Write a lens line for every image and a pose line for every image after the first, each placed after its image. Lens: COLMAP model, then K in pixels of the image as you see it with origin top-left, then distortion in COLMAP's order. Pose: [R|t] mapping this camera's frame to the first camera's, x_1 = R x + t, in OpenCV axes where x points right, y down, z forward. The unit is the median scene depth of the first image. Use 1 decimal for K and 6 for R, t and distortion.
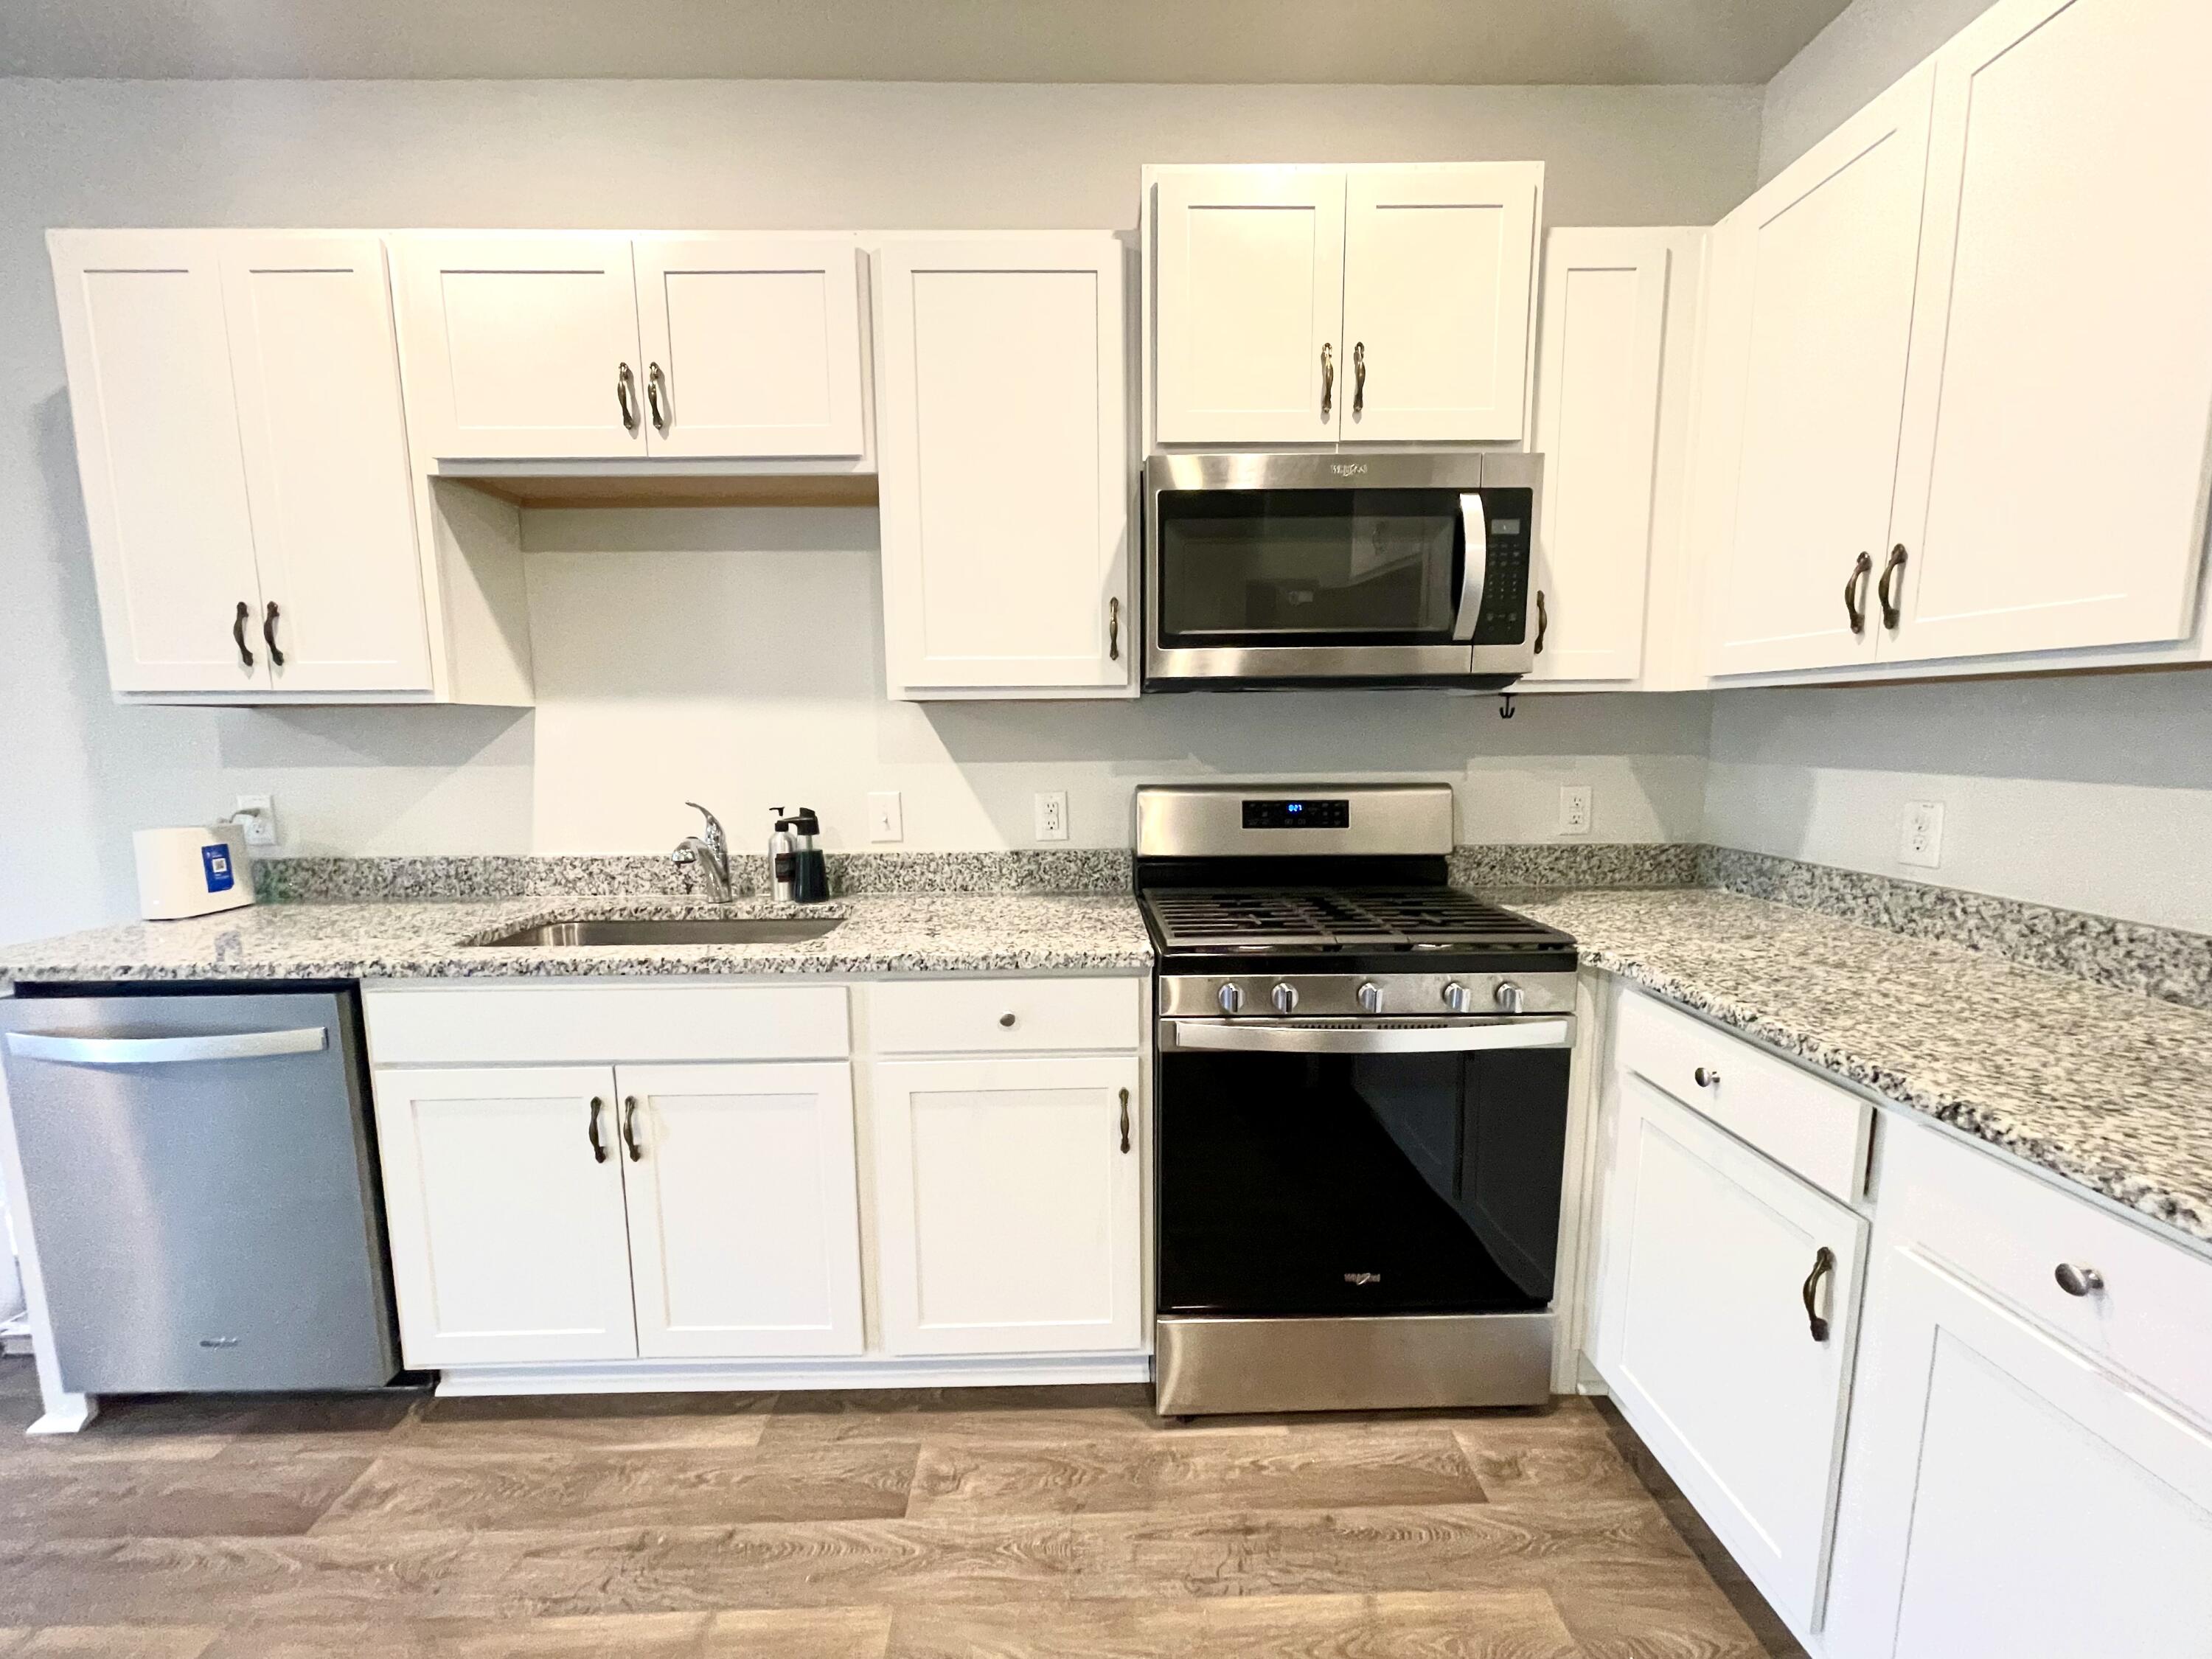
lens RADIAL K [[889.6, 0, 1101.0], [0, 889.6, 845.6], [0, 0, 1]] dist [0.001083, 0.000106]
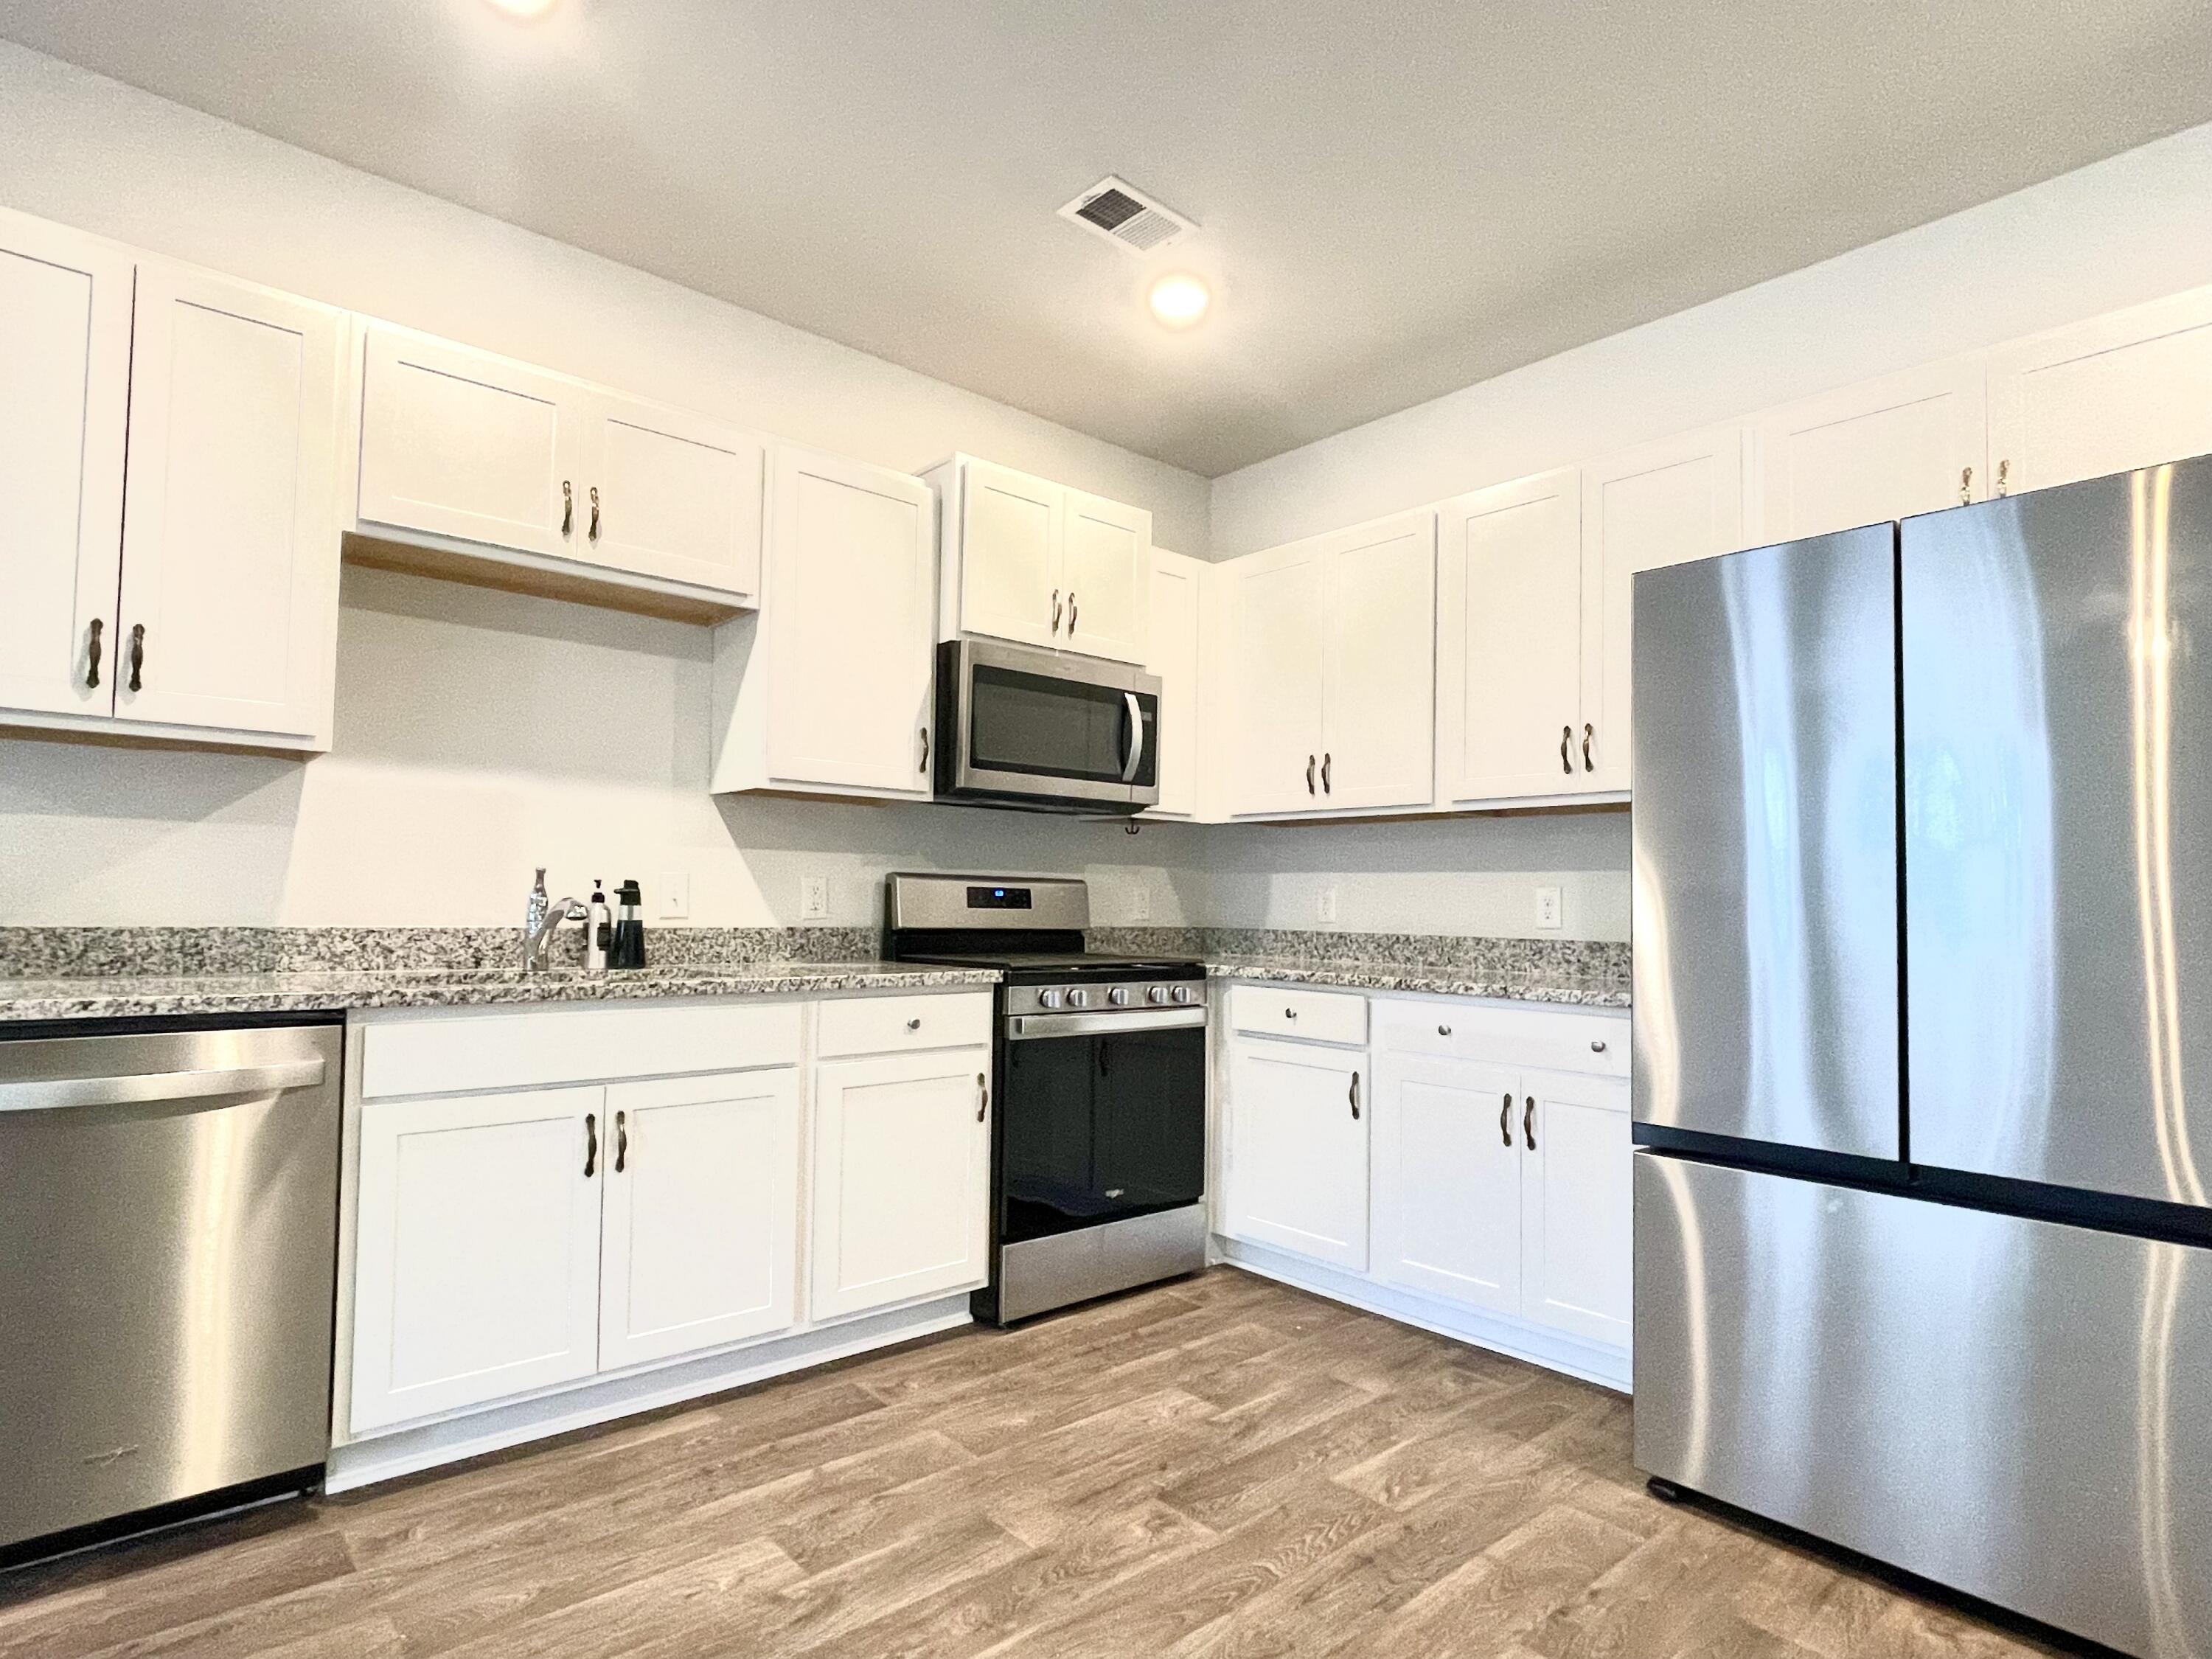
lens RADIAL K [[1161.9, 0, 1096.8], [0, 1161.9, 857.8], [0, 0, 1]] dist [0.007022, -0.009712]
pose [[0.764000, 0.046939, 0.643507, -0.942830], [0.061273, 0.987565, -0.144781, 0.196971], [-0.642301, 0.150042, 0.751623, -0.493460]]
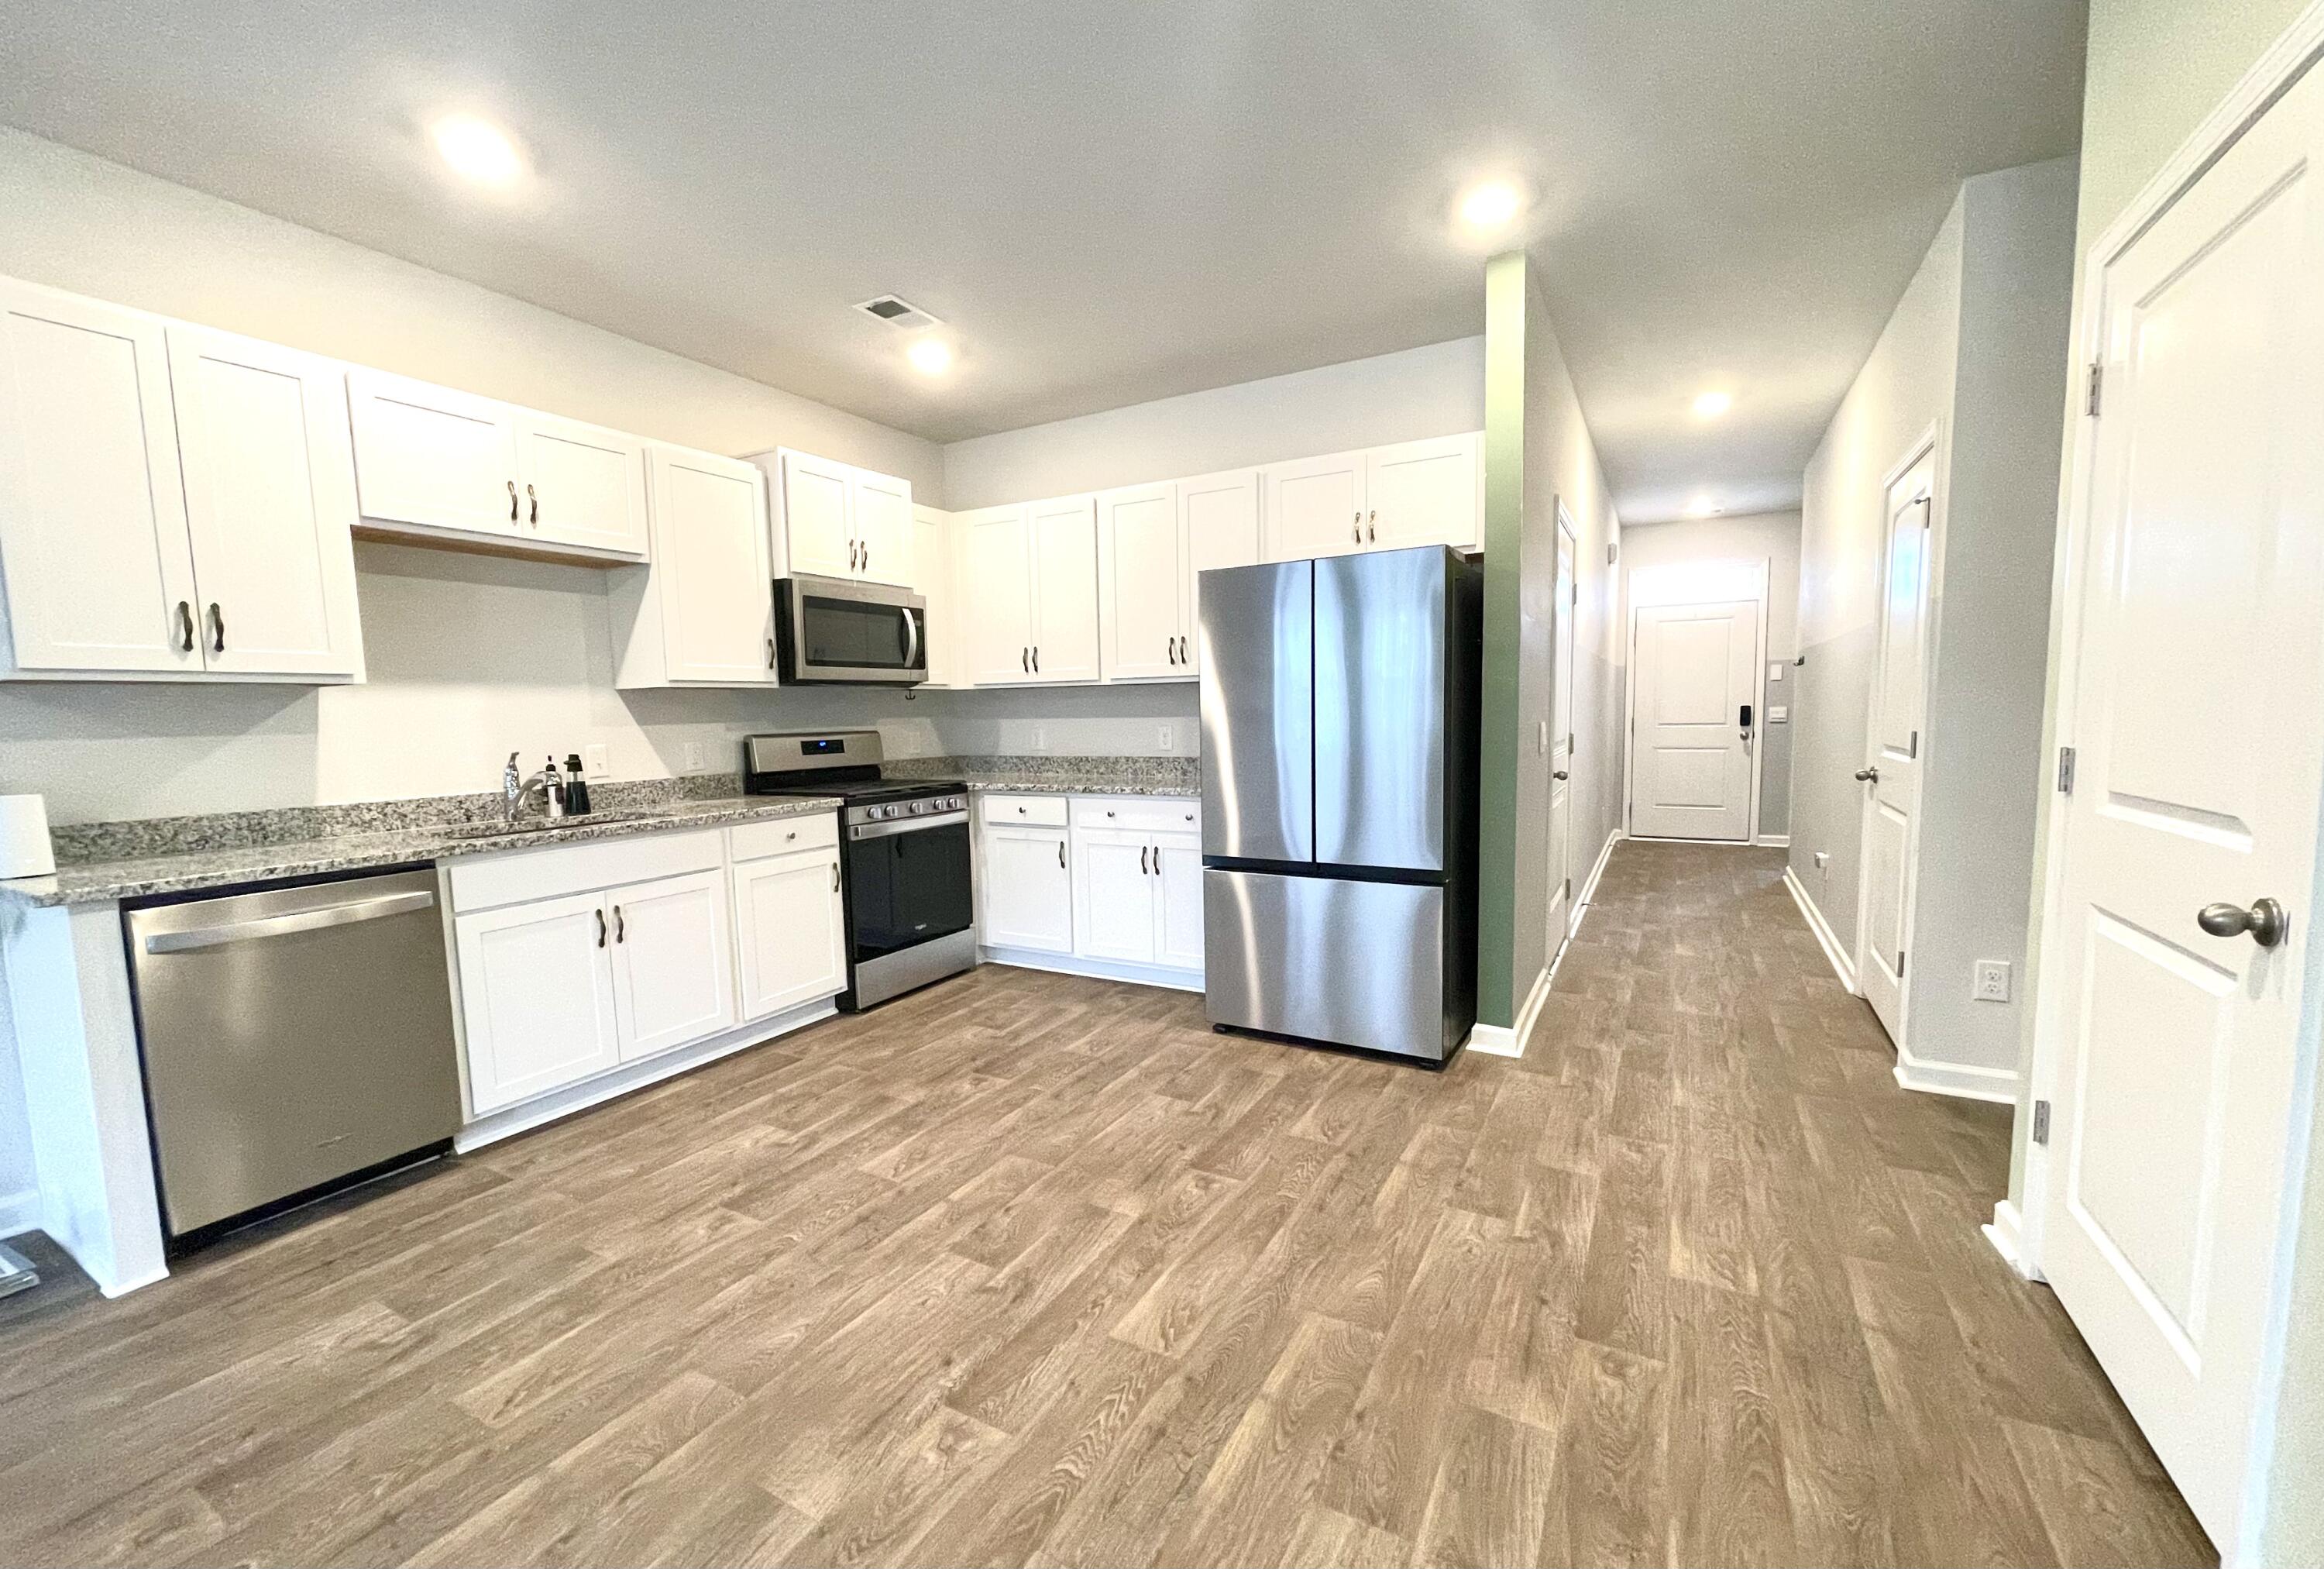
lens RADIAL K [[927.0, 0, 1154.5], [0, 927.0, 799.4], [0, 0, 1]] dist [0.000091, 0.000237]
pose [[0.502947, -0.086606, 0.859967, -1.434938], [0.129992, 0.991229, 0.023801, 0.151935], [-0.854486, 0.099818, 0.509794, -0.817222]]
